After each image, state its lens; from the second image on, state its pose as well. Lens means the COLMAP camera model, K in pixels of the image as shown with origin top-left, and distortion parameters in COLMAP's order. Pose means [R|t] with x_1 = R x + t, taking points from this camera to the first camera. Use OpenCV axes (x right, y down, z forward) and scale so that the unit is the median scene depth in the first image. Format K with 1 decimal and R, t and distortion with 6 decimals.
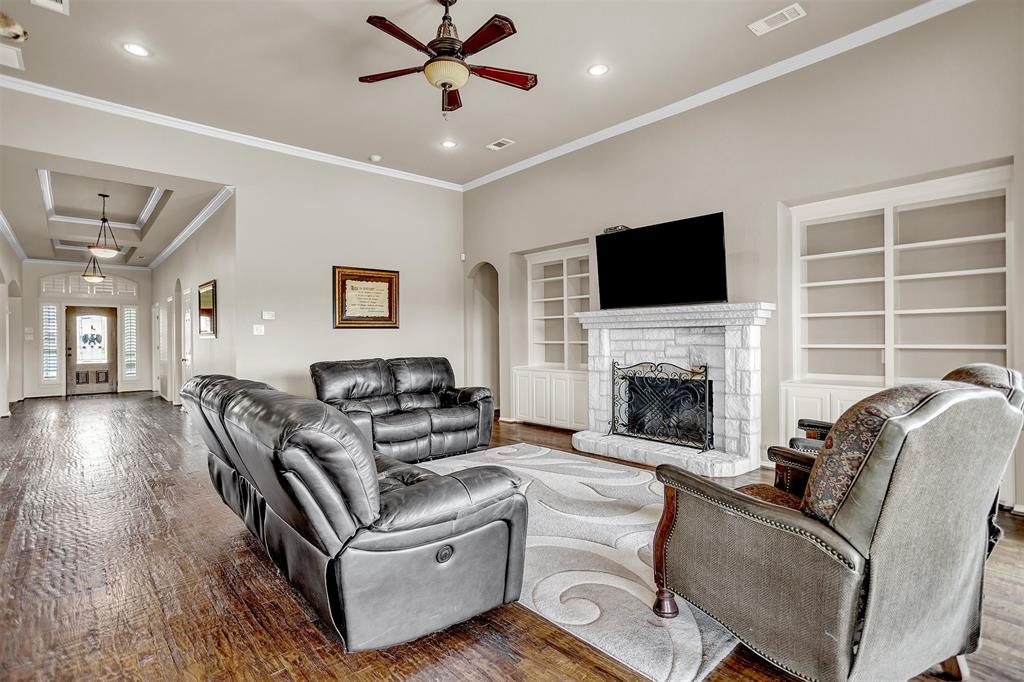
lens RADIAL K [[500.6, 0, 511.5], [0, 500.6, 343.9], [0, 0, 1]] dist [-0.059485, 0.036763]
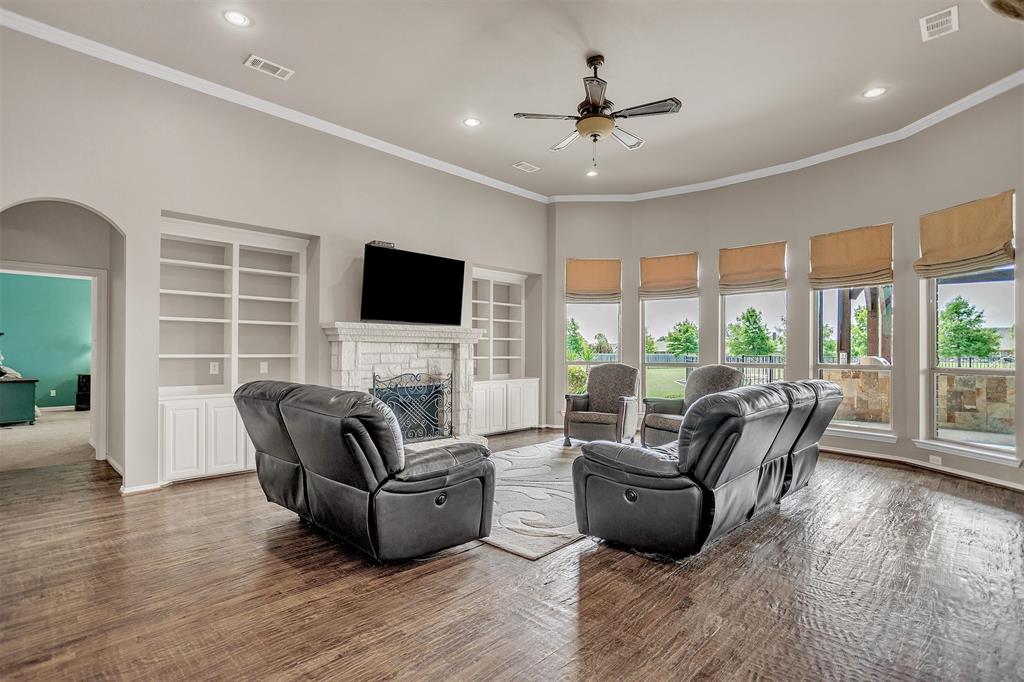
lens RADIAL K [[500.6, 0, 511.5], [0, 500.6, 343.9], [0, 0, 1]] dist [-0.059485, 0.036763]
pose [[-0.071522, 0.014874, 0.997328, -0.853321], [-0.001569, 0.999886, -0.015025, -0.012600], [-0.997438, -0.002639, -0.071491, 0.848355]]
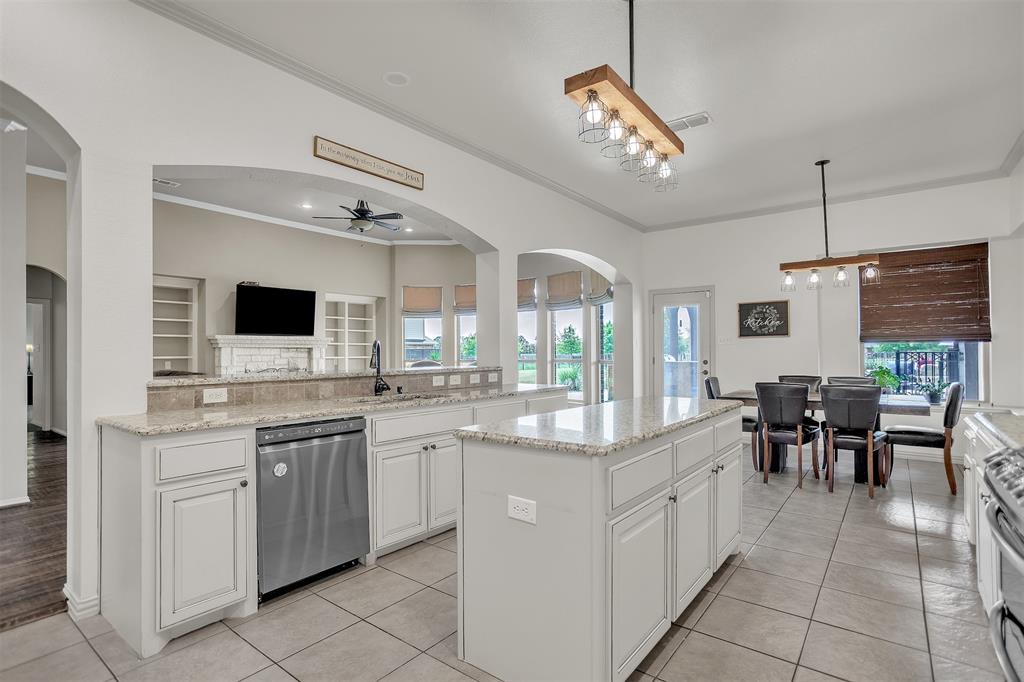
lens RADIAL K [[500.6, 0, 511.5], [0, 500.6, 343.9], [0, 0, 1]] dist [-0.059485, 0.036763]
pose [[-0.184478, 0.019520, 0.982643, -1.496943], [0.008984, 0.999794, -0.018174, -0.007502], [-0.982796, 0.005476, -0.184615, 0.515780]]
